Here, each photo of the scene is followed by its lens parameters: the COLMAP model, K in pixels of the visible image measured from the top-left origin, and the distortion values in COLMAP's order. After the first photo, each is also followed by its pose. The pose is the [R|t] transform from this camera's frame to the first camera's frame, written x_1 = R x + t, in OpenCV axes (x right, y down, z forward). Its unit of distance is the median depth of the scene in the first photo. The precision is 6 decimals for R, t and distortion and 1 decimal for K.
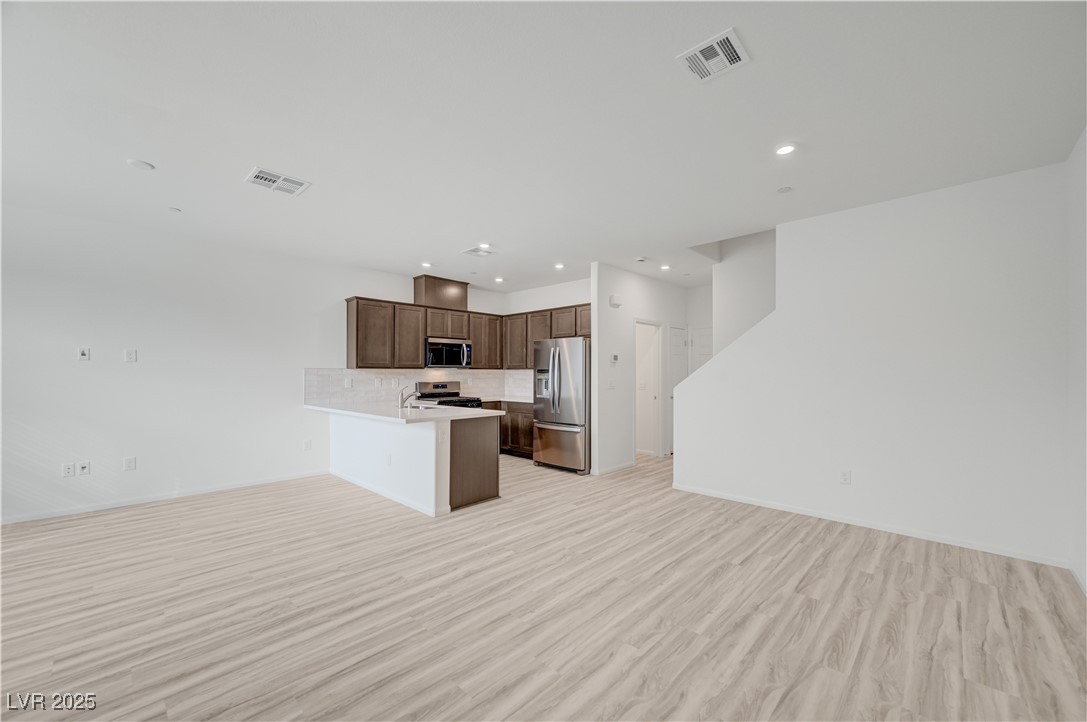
lens RADIAL K [[428.9, 0, 553.6], [0, 428.9, 369.8], [0, 0, 1]] dist [0.000372, -0.000036]
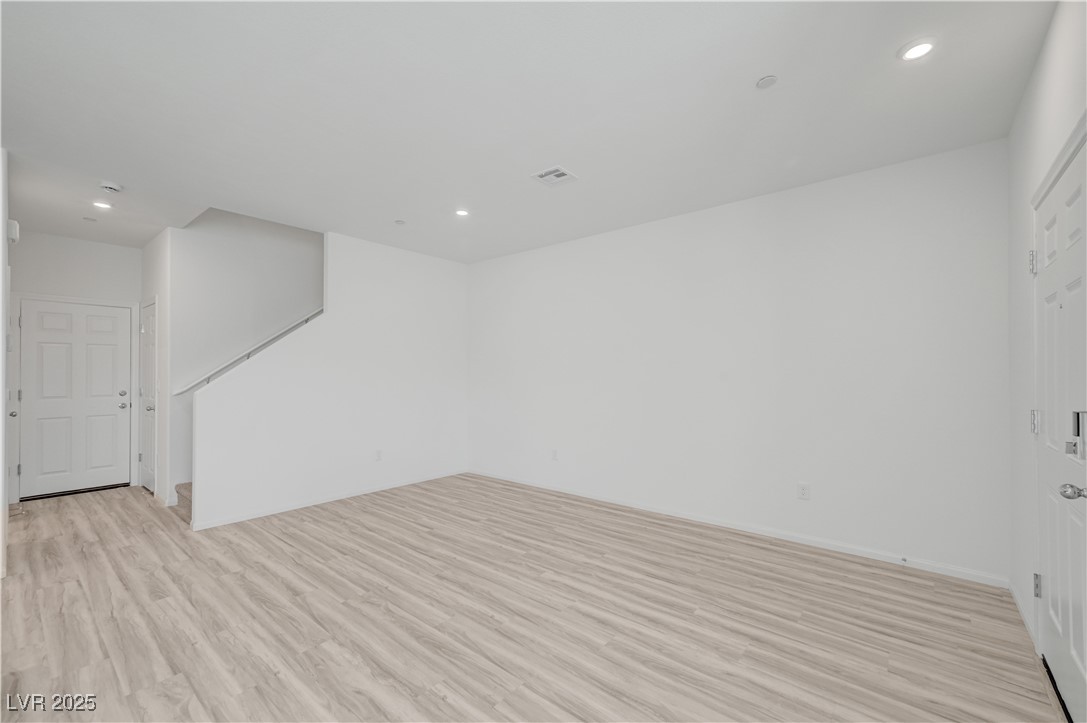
lens RADIAL K [[445.2, 0, 543.5], [0, 445.2, 374.0], [0, 0, 1]] dist [0.013658, 0.000194]
pose [[-0.050048, -0.002422, 0.998744, -0.574162], [-0.008767, 0.999960, 0.001986, 0.002702], [-0.998708, -0.008656, -0.050067, 0.499406]]
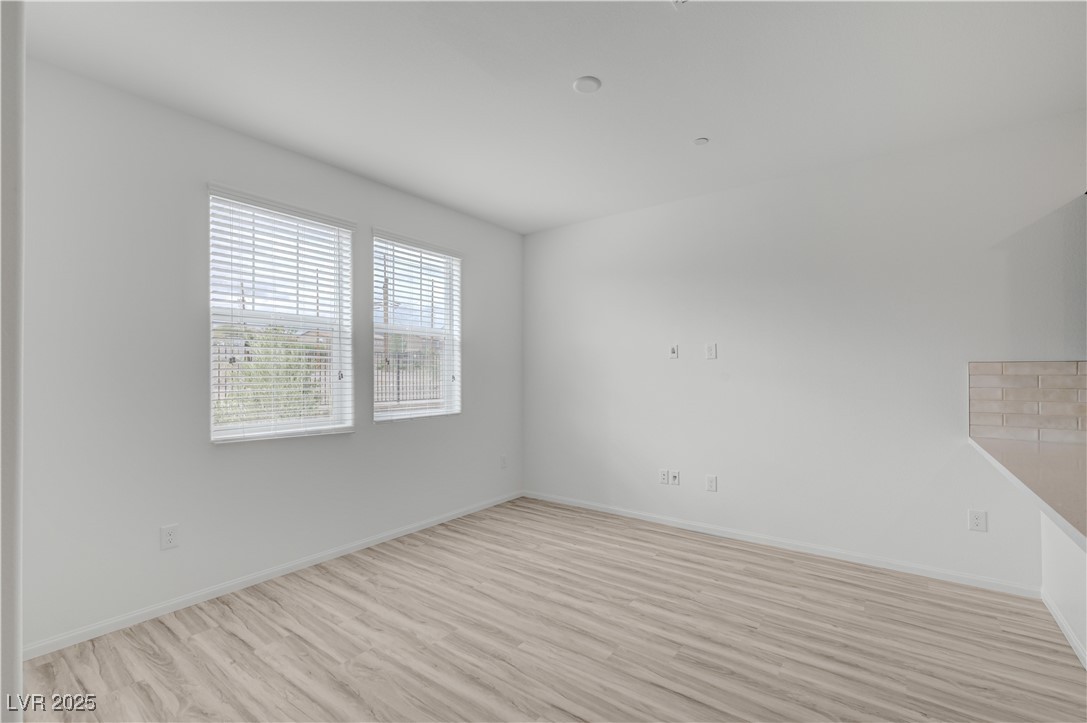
lens RADIAL K [[475.6, 0, 544.5], [0, 475.6, 371.1], [0, 0, 1]] dist [-0.000817, -0.000077]
pose [[0.104057, -0.001583, -0.994570, -0.113757], [0.012183, 0.999926, -0.000316, 0.001204], [0.994497, -0.012084, 0.104068, 0.565201]]
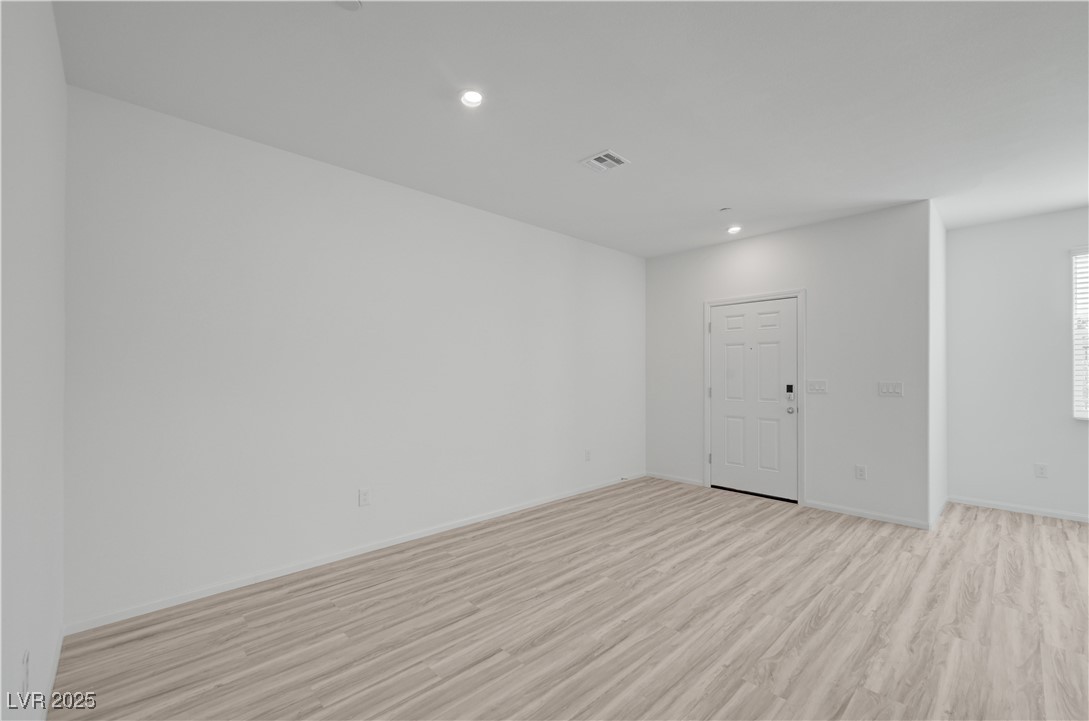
lens RADIAL K [[456.3, 0, 555.4], [0, 456.3, 372.3], [0, 0, 1]] dist [0.001544, 0.000495]
pose [[-0.998702, -0.000015, 0.050935, 0.205631], [-0.000646, 0.999923, -0.012357, 0.010783], [-0.050931, -0.012373, -0.998626, 1.157859]]
